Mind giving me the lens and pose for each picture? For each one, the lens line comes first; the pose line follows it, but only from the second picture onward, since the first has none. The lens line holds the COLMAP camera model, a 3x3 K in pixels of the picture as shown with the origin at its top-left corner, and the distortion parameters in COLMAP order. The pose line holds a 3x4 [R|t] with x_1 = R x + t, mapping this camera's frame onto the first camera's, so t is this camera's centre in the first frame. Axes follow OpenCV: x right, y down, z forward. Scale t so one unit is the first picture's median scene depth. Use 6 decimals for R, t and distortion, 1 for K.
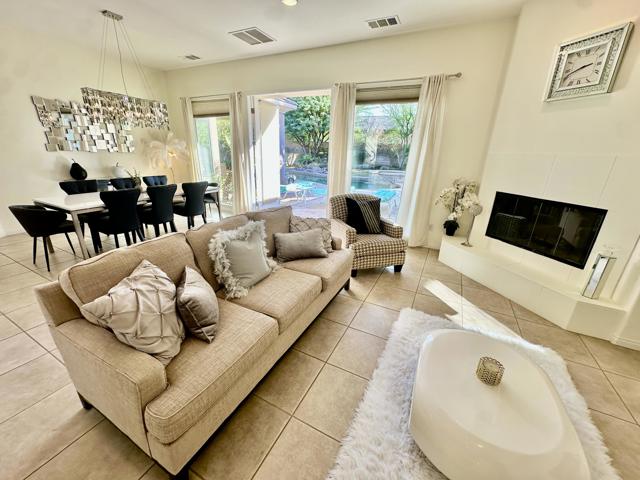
lens RADIAL K [[255.8, 0, 319.7], [0, 255.8, 239.7], [0, 0, 1]] dist [-0.001706, -0.000012]
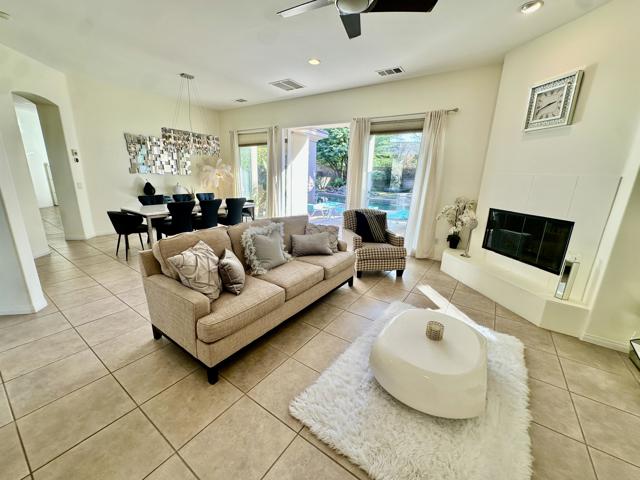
lens RADIAL K [[255.8, 0, 319.1], [0, 255.8, 239.1], [0, 0, 1]] dist [-0.001706, -0.000012]
pose [[0.991156, 0.033980, -0.128276, 0.092506], [-0.045246, 0.995271, -0.085960, 0.074988], [0.124749, 0.091004, 0.988006, -0.185543]]
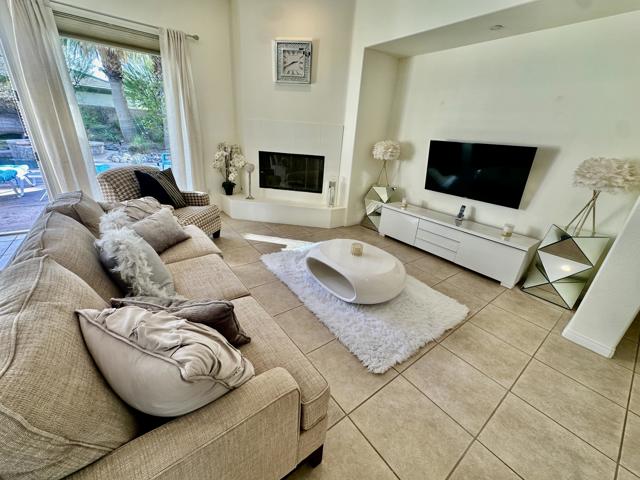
lens RADIAL K [[255.8, 0, 318.6], [0, 255.8, 239.7], [0, 0, 1]] dist [-0.001706, -0.000012]
pose [[0.439089, -0.344398, 0.829814, -0.372971], [0.248859, 0.934096, 0.255996, -0.027782], [-0.863290, 0.094102, 0.495857, 0.145747]]
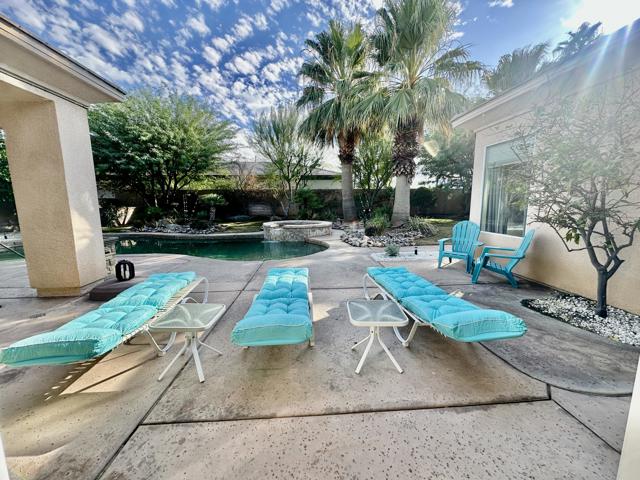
lens RADIAL K [[255.8, 0, 318.7], [0, 255.8, 242.0], [0, 0, 1]] dist [-0.001706, -0.000012]
pose [[0.856359, -0.112499, 0.503978, -0.162488], [0.200806, 0.971713, -0.124301, -0.522211], [-0.475738, 0.207648, 0.854726, 1.698306]]
